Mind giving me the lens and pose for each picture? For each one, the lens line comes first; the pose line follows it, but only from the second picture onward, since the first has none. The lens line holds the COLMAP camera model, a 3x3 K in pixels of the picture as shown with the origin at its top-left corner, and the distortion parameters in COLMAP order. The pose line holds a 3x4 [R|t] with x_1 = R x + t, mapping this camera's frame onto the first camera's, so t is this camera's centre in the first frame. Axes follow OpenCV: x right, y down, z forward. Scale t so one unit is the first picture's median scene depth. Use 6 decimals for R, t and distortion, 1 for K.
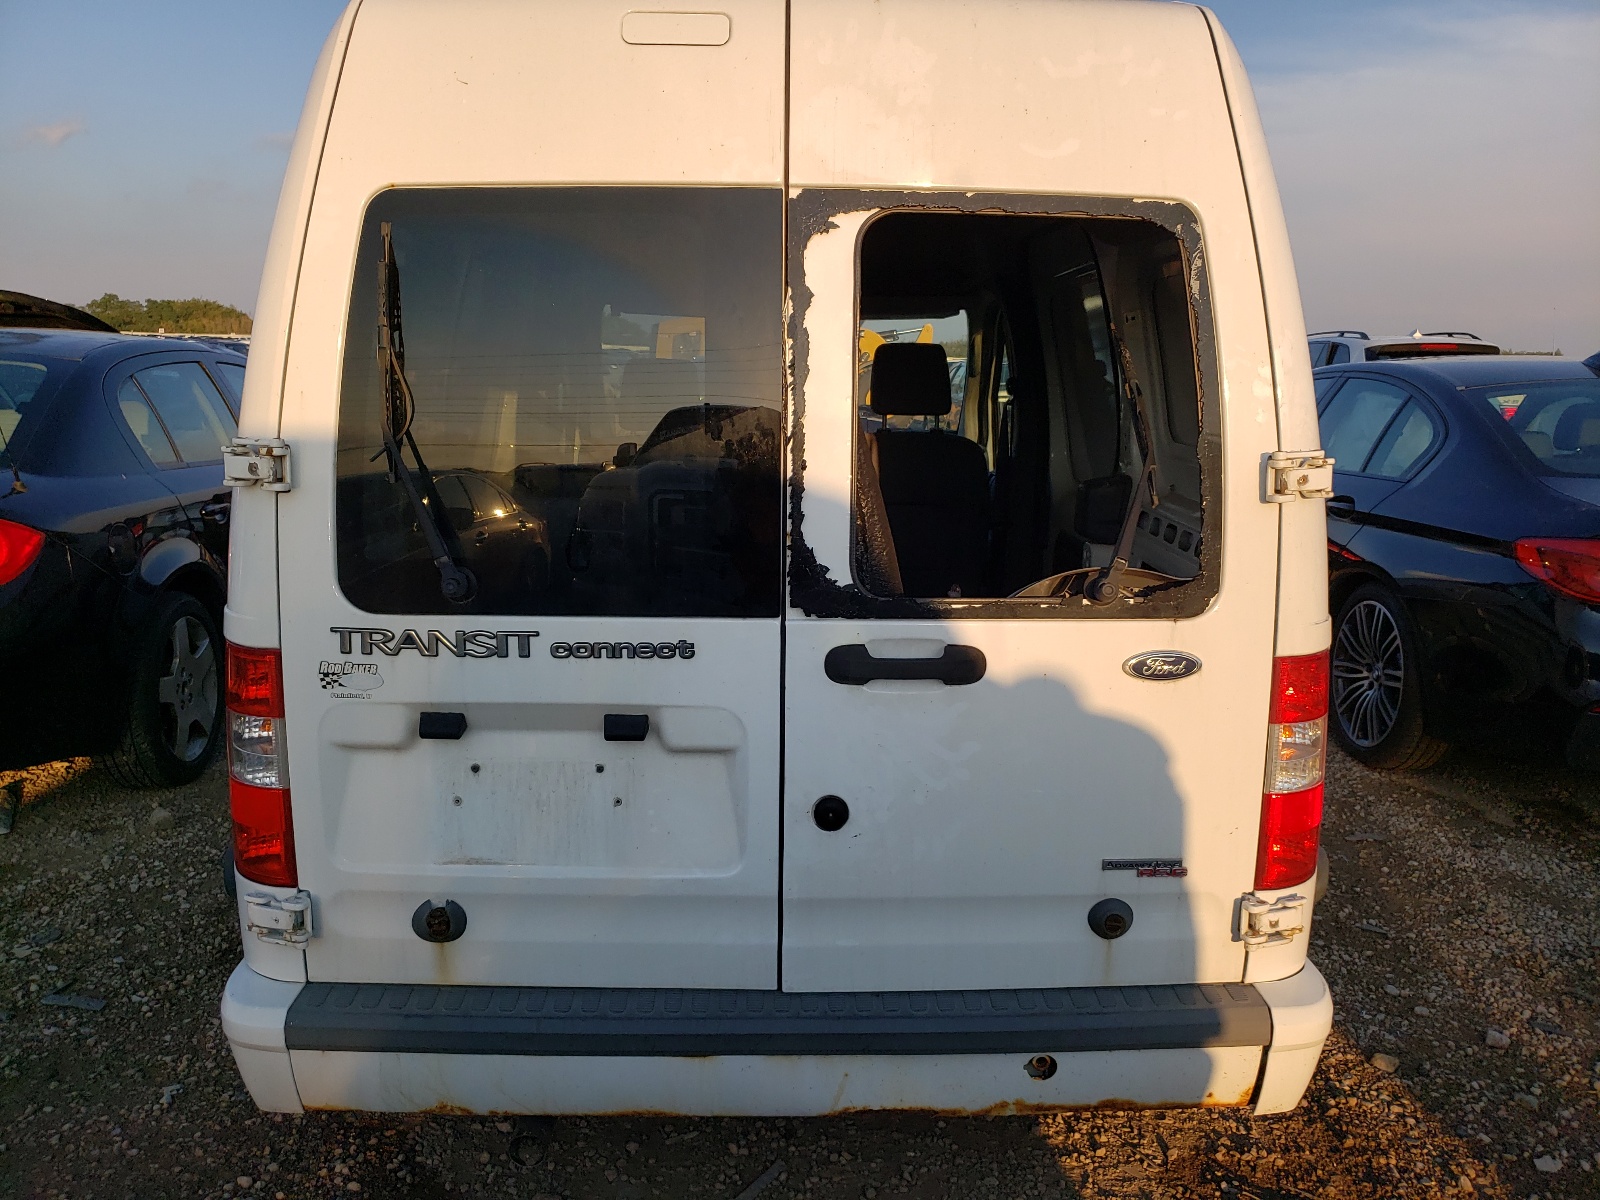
lens RADIAL K [[1238.2, 0, 800.0], [0, 1238.2, 600.0], [0, 0, 1]] dist [0.093628, -0.154225]
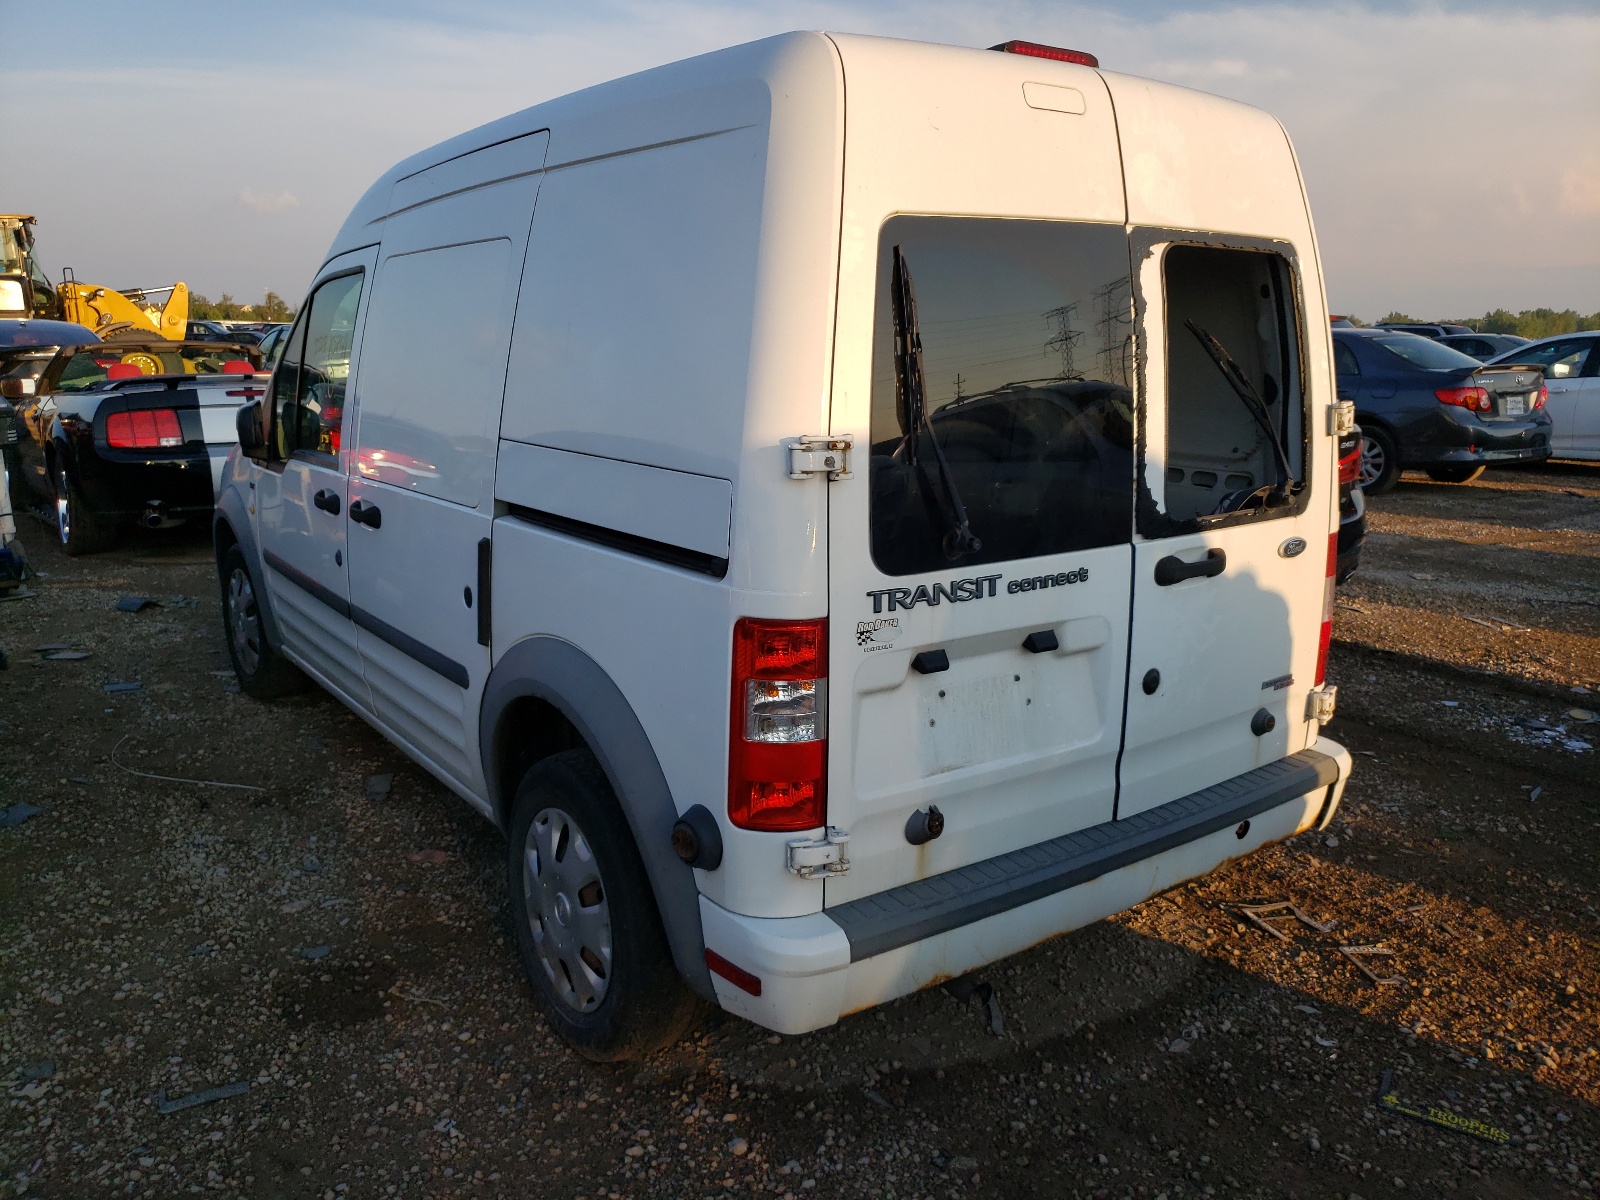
lens RADIAL K [[1238.2, 0, 800.0], [0, 1238.2, 600.0], [0, 0, 1]] dist [0.093628, -0.154225]
pose [[0.822736, -0.132887, 0.552673, -1.068276], [0.115997, 0.991079, 0.065621, -0.054398], [-0.556463, 0.010120, 0.830811, 0.067942]]
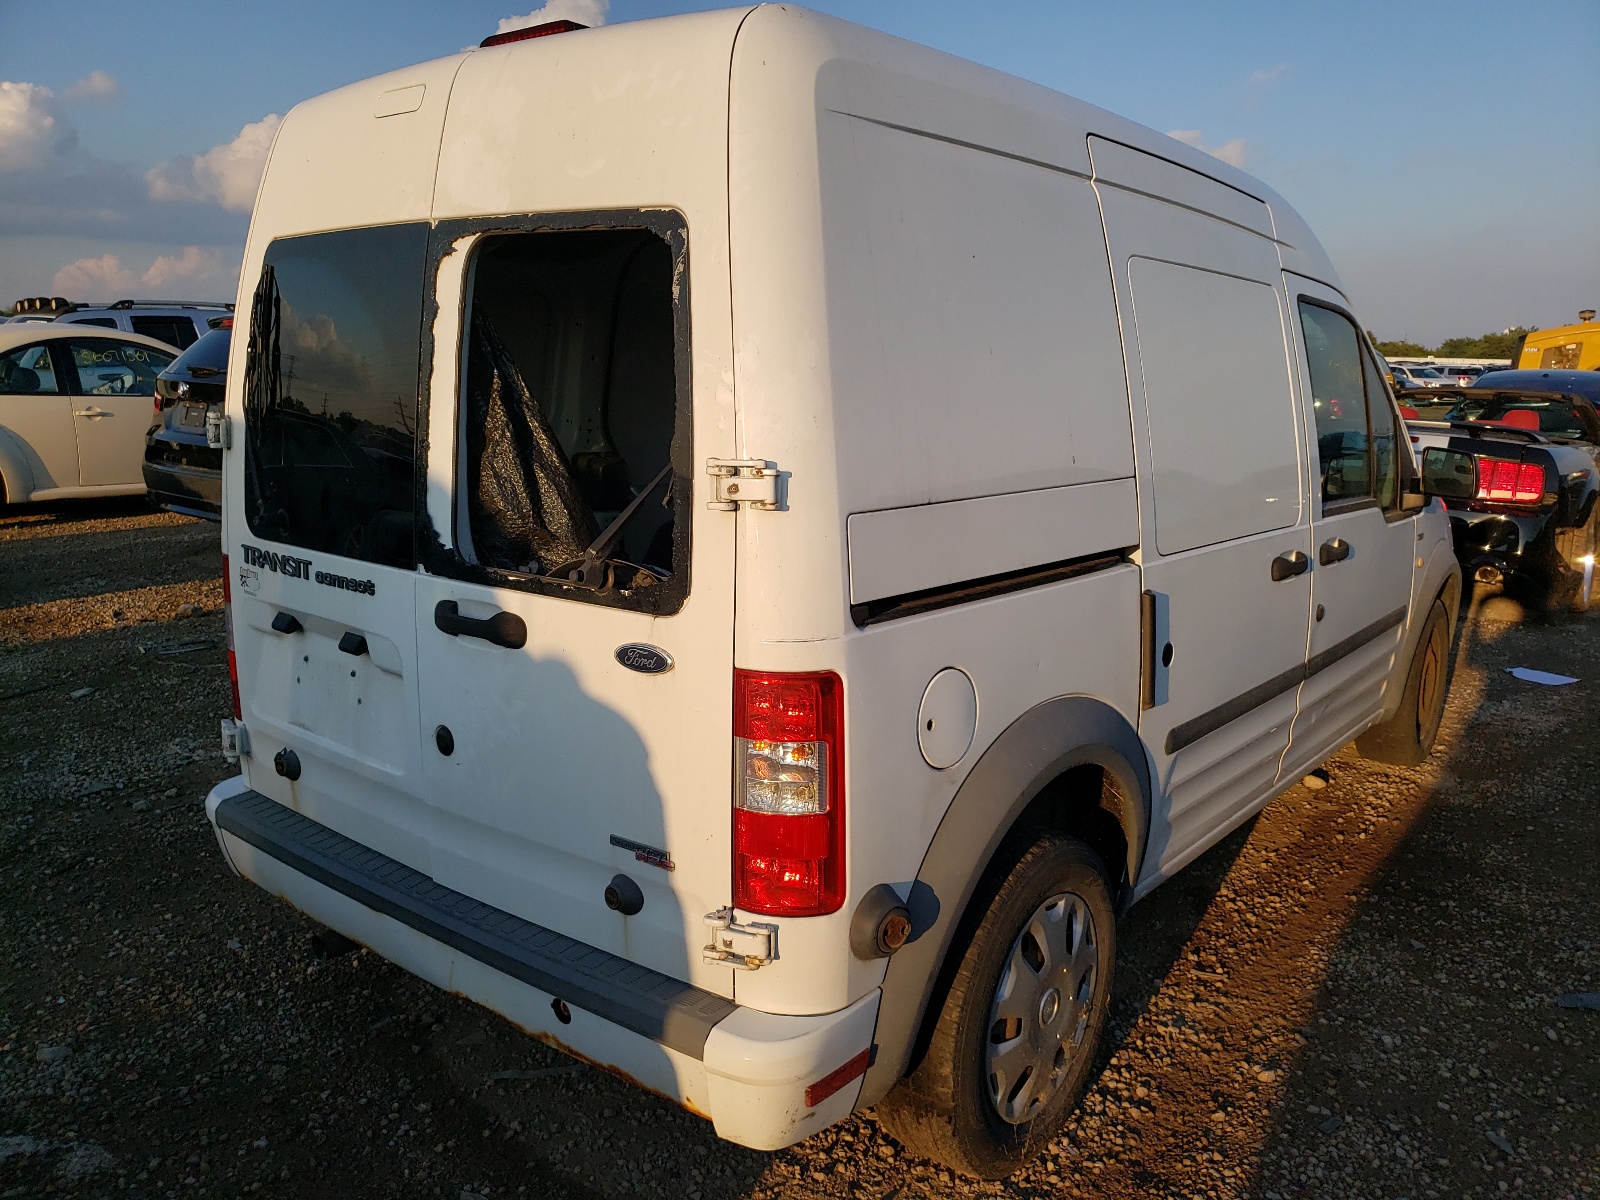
lens RADIAL K [[1238.2, 0, 800.0], [0, 1238.2, 600.0], [0, 0, 1]] dist [0.093628, -0.154225]
pose [[0.760973, 0.121976, -0.637215, 1.055620], [-0.125811, 0.991267, 0.039503, -0.053044], [0.636469, 0.050108, 0.769673, 0.291375]]
